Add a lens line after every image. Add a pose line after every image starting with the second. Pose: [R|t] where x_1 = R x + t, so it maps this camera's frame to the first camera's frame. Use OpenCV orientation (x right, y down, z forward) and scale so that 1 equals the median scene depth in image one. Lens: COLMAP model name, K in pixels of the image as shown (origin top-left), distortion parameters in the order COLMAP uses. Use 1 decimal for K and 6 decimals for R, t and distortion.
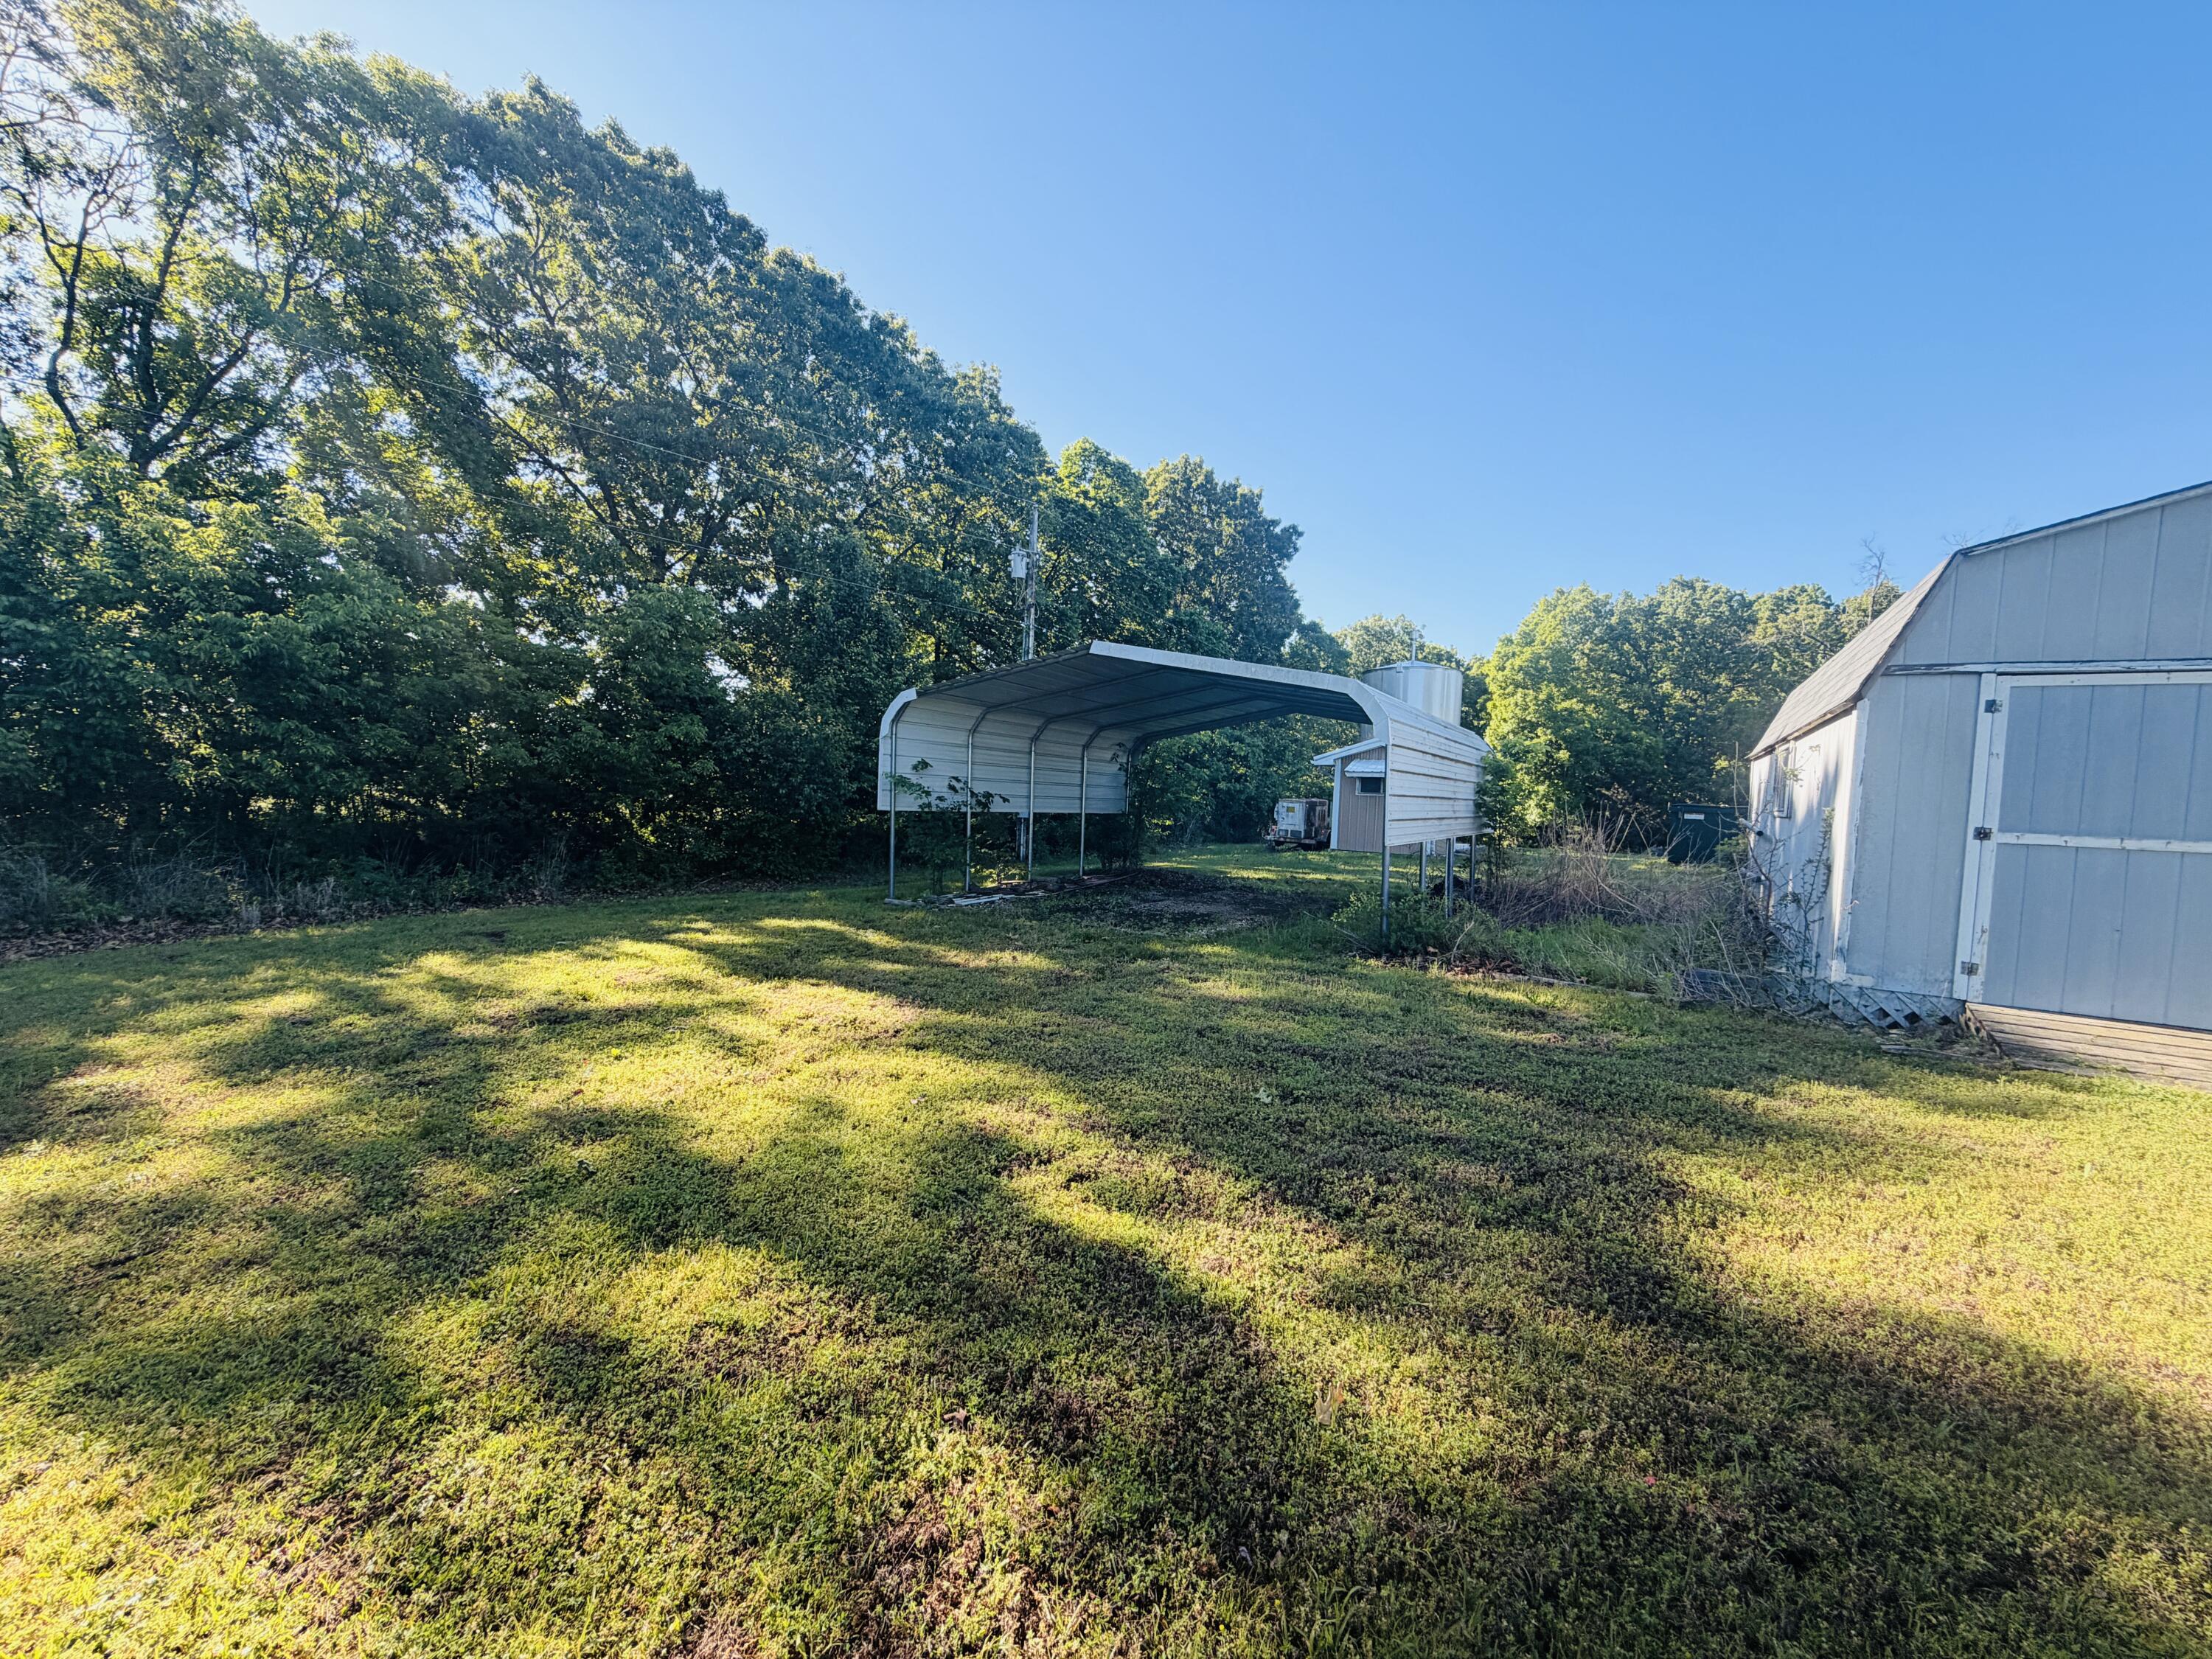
lens RADIAL K [[879.3, 0, 1098.9], [0, 879.3, 832.9], [0, 0, 1]] dist [-0.002214, 0.000428]
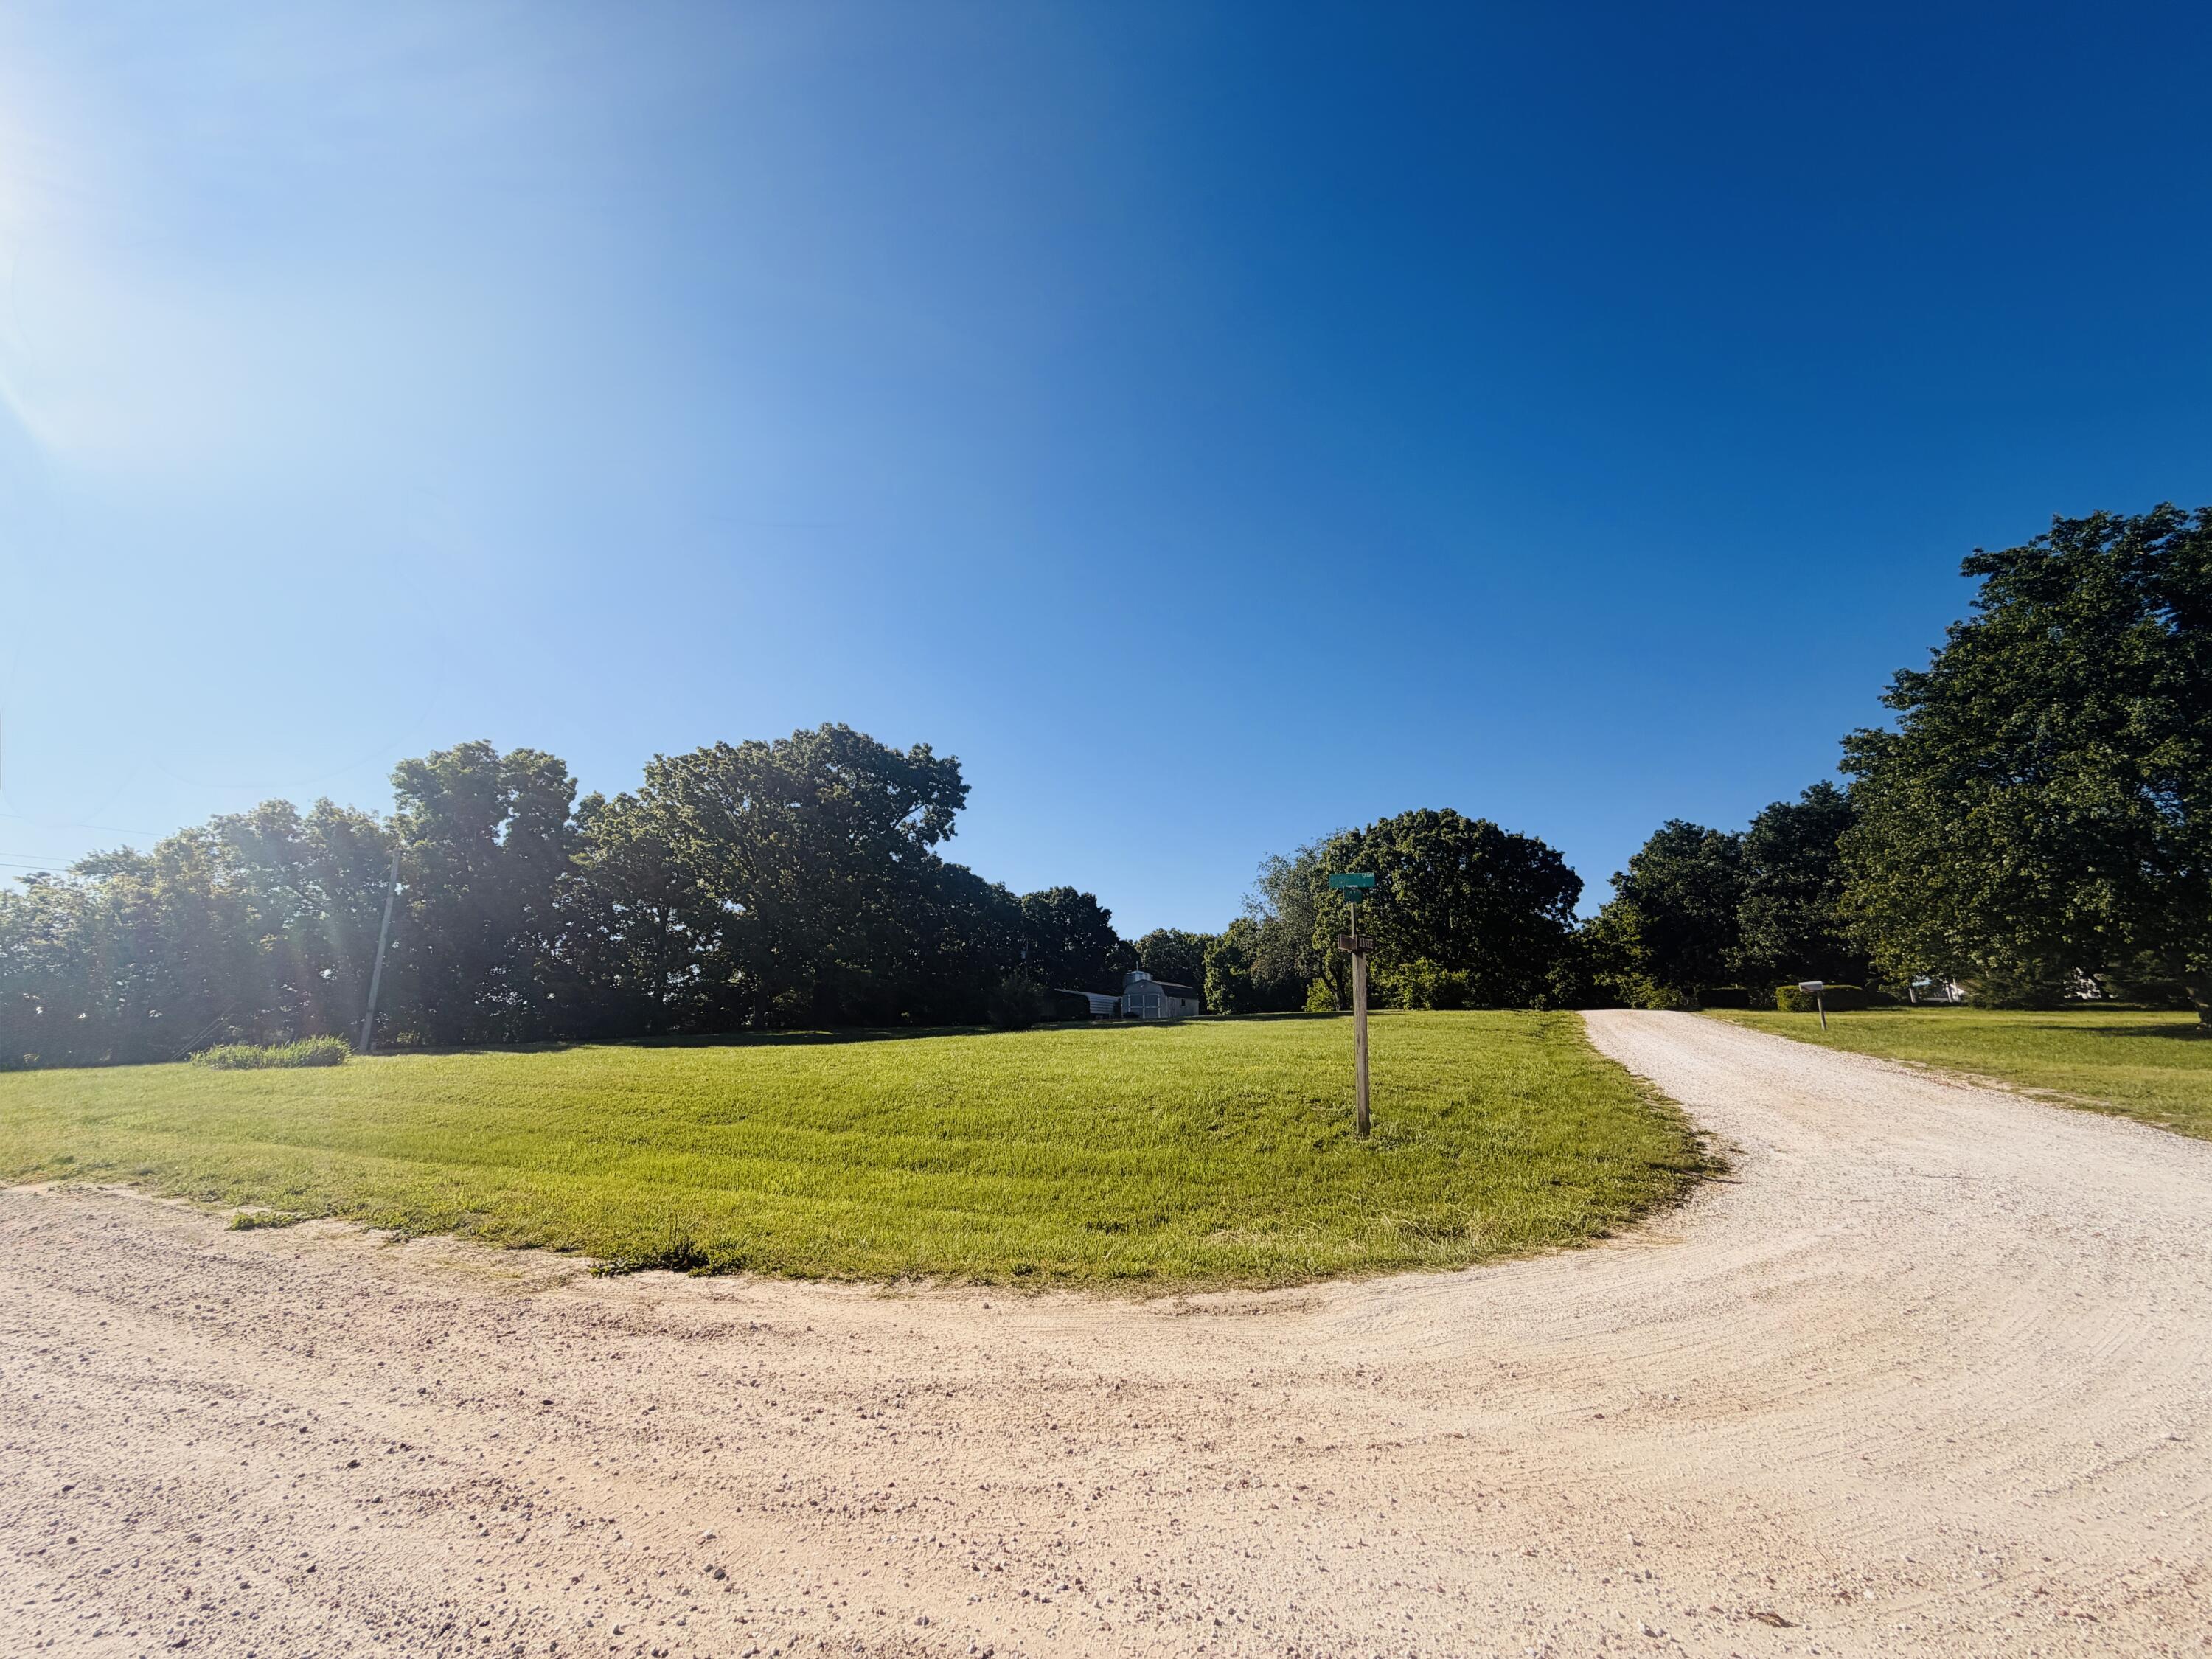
lens RADIAL K [[879.3, 0, 1098.9], [0, 879.3, 832.9], [0, 0, 1]] dist [-0.002214, 0.000428]
pose [[0.990836, -0.005765, 0.134949, -0.296683], [0.042211, 0.962266, -0.268818, 0.243928], [-0.128307, 0.272051, 0.953691, -2.942566]]
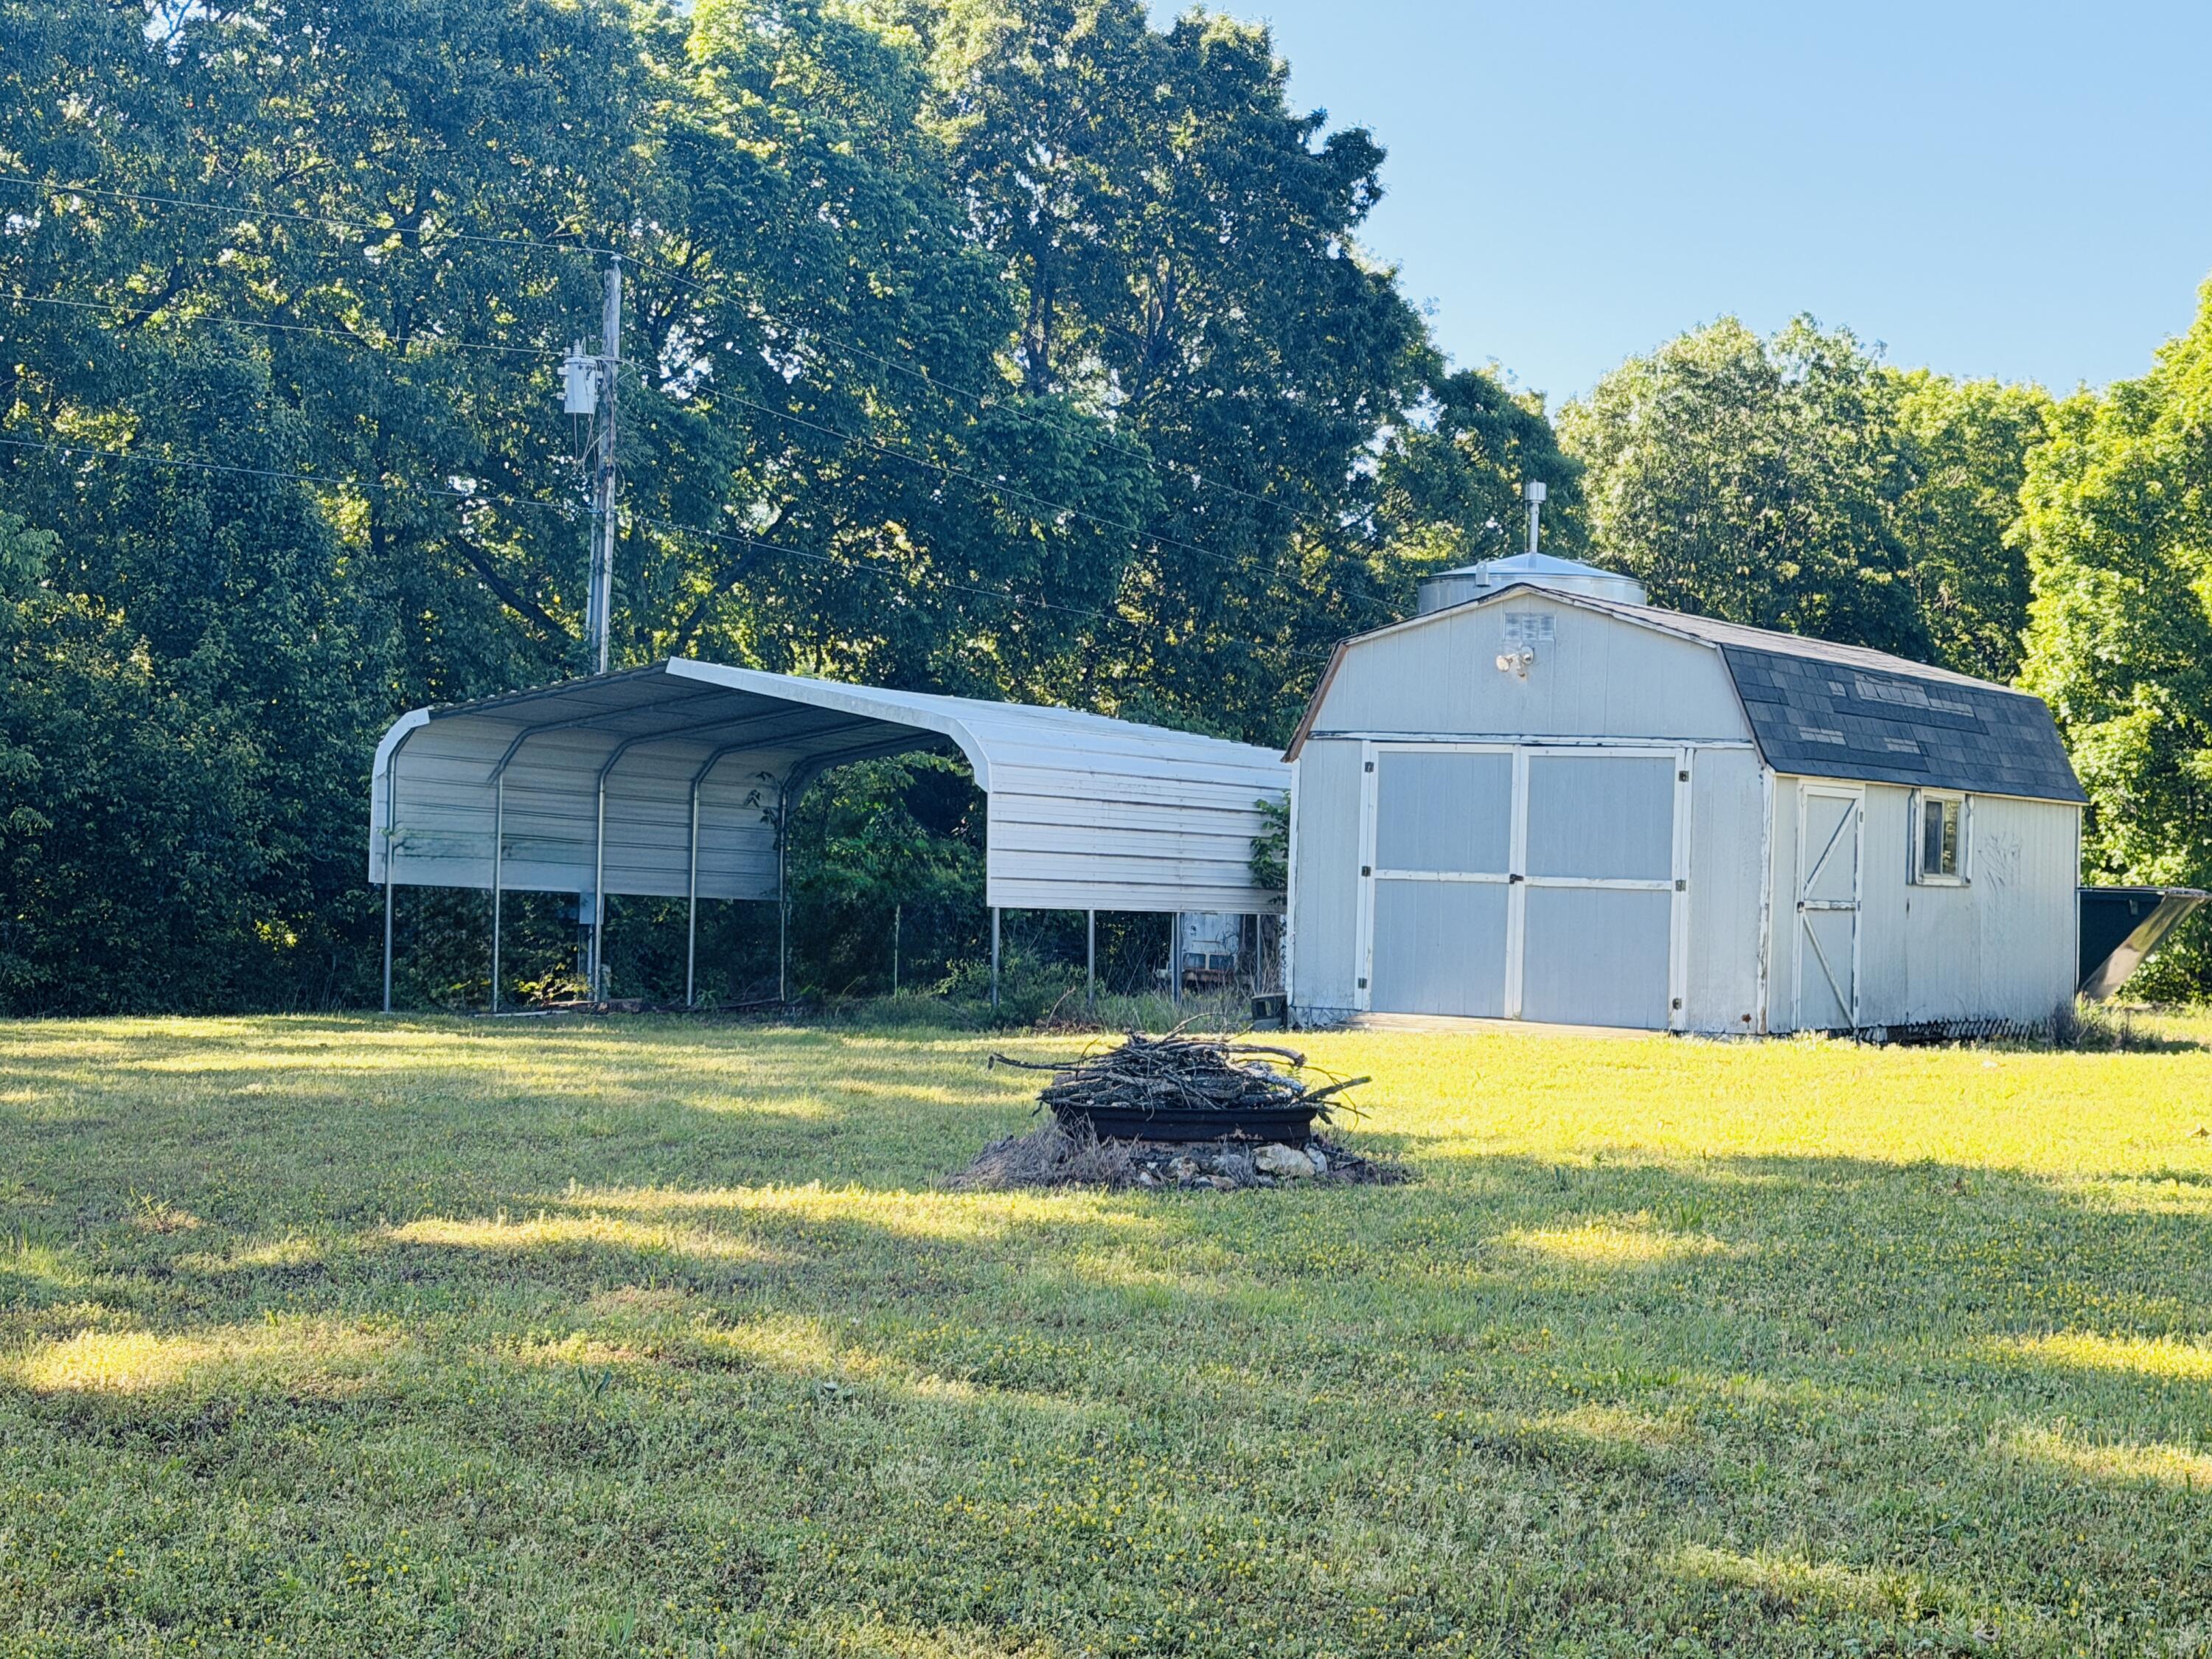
lens RADIAL K [[3752.2, 0, 1106.0], [0, 3752.2, 829.5], [0, 0, 1]] dist [0.176841, 0.003907]
pose [[0.999121, -0.008326, 0.041093, 0.103355], [0.011053, 0.997720, -0.066584, 0.068234], [-0.040445, 0.066980, 0.996934, -0.996281]]
